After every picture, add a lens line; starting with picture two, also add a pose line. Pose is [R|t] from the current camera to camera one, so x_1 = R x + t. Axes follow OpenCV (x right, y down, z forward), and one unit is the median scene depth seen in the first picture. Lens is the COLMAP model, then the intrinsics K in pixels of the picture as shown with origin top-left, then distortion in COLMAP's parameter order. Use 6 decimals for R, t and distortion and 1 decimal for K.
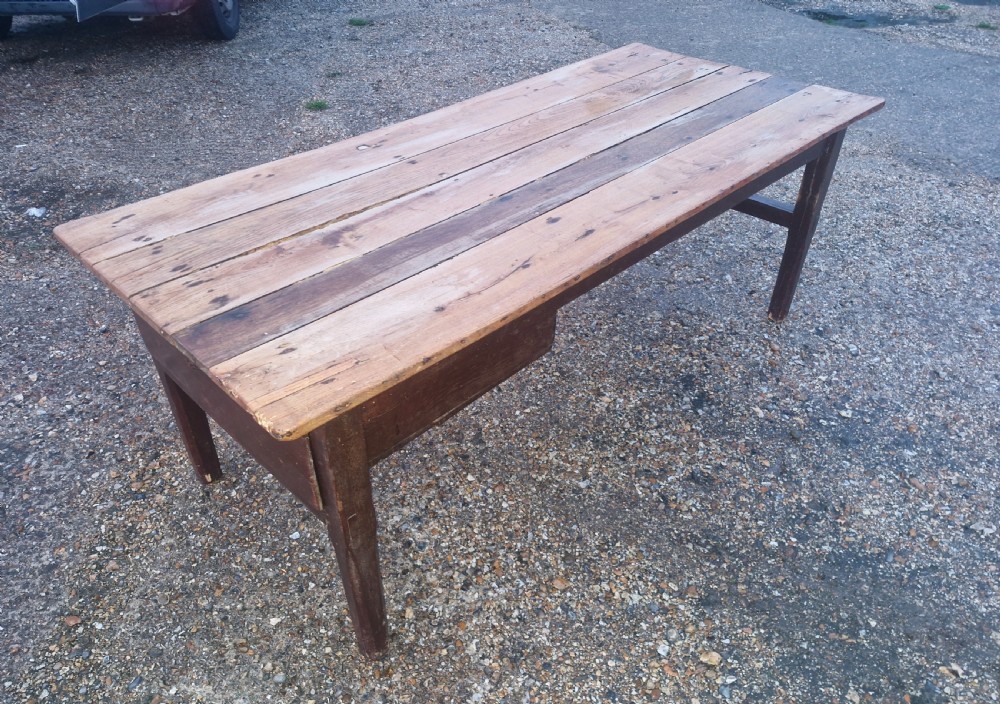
lens RADIAL K [[699.5, 0, 501.0], [0, 699.5, 366.3], [0, 0, 1]] dist [0.052609, -0.043516]
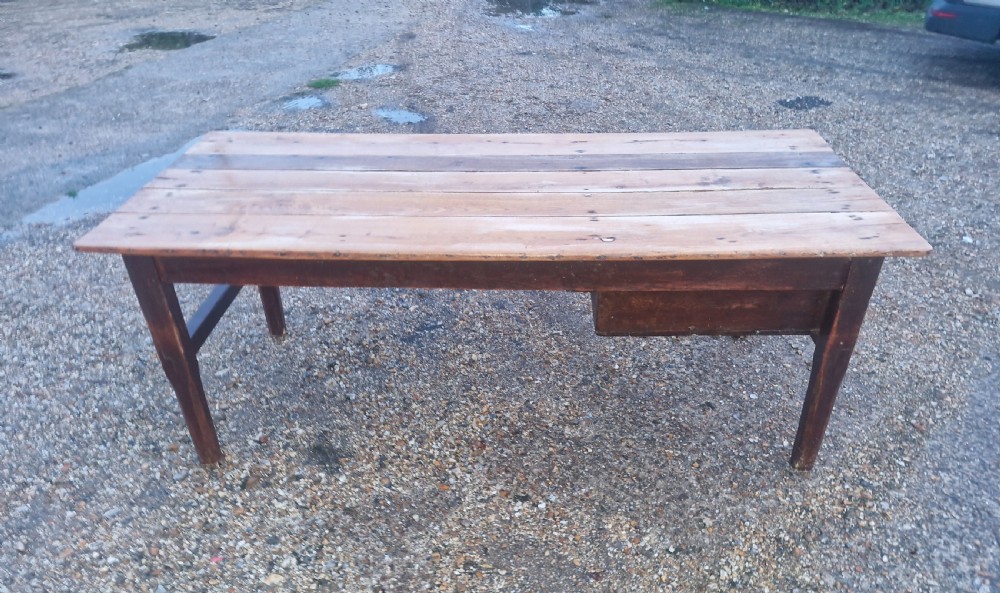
lens RADIAL K [[687.5, 0, 499.3], [0, 687.5, 361.2], [0, 0, 1]] dist [0.066869, -0.067275]
pose [[-0.669283, -0.424991, 0.609461, -0.756628], [0.474996, 0.386021, 0.790801, -1.084229], [-0.571348, 0.818762, -0.056488, 1.312637]]
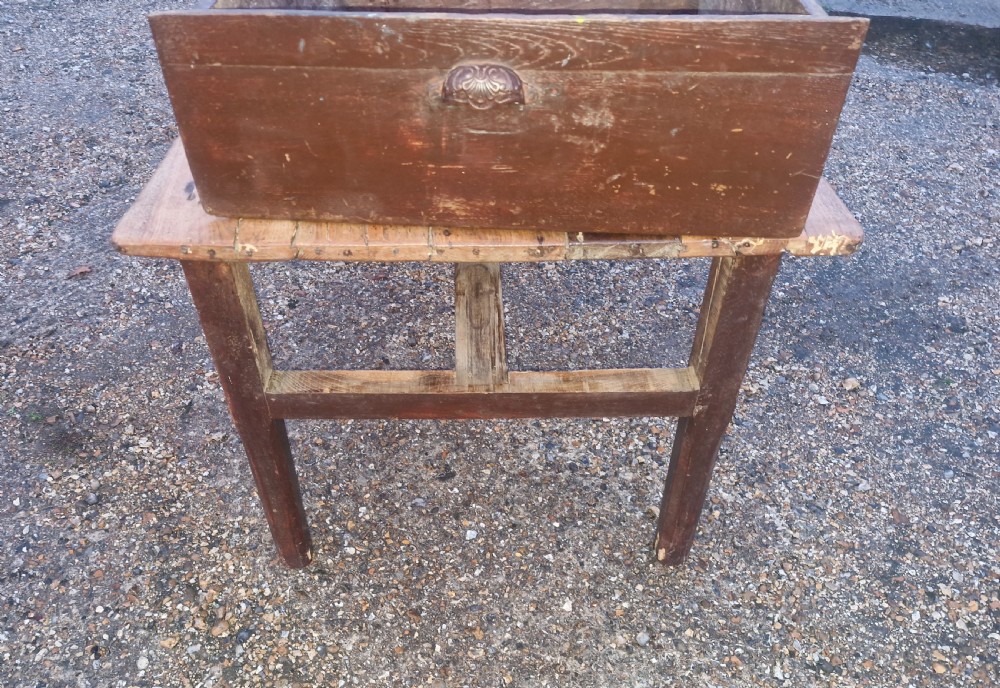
lens RADIAL K [[740.1, 0, 464.7], [0, 740.1, 401.5], [0, 0, 1]] dist [0.073244, -0.071706]
pose [[0.716659, -0.484515, 0.501643, -0.649372], [0.440406, 0.872124, 0.213172, -0.071857], [-0.540780, 0.068155, 0.838399, 0.297616]]
